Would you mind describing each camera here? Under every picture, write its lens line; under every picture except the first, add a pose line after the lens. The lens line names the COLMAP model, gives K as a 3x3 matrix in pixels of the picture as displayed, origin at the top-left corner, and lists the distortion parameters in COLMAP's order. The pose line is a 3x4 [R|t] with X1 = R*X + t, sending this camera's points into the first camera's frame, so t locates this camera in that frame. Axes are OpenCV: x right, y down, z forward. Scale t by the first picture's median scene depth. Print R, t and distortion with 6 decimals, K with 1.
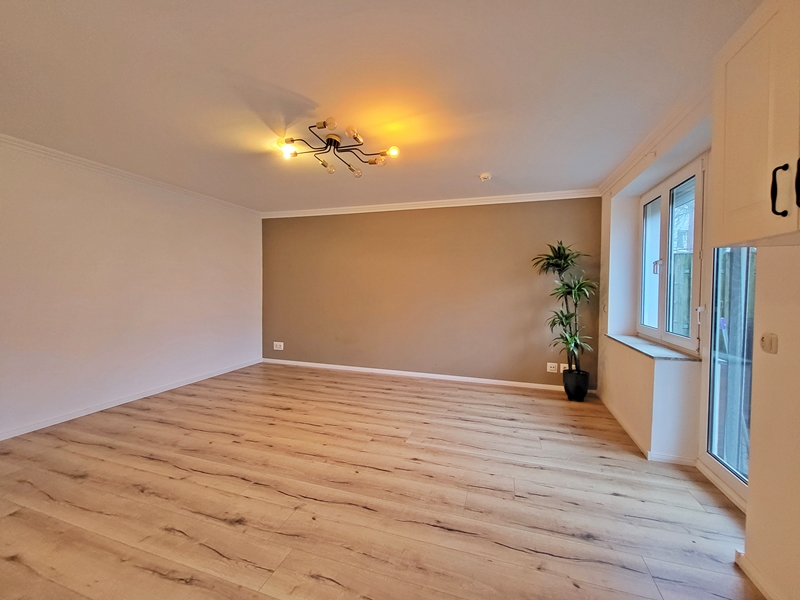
lens RADIAL K [[323.0, 0, 403.6], [0, 323.0, 297.1], [0, 0, 1]] dist [0.001549, -0.000362]
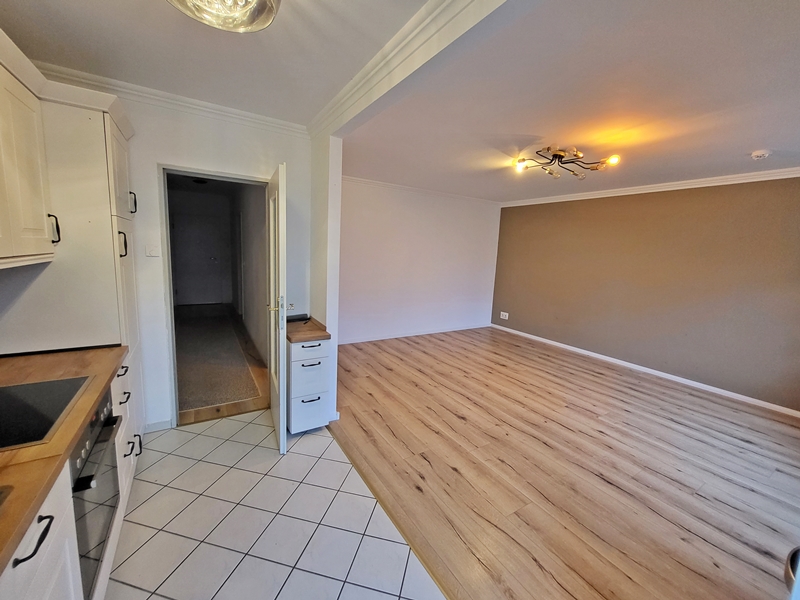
lens RADIAL K [[323.0, 0, 402.7], [0, 323.0, 297.3], [0, 0, 1]] dist [0.001549, -0.000362]
pose [[0.758788, 0.119325, -0.640315, 0.167767], [-0.058731, 0.991606, 0.115191, -0.063522], [0.648685, -0.049800, 0.759426, -0.294895]]
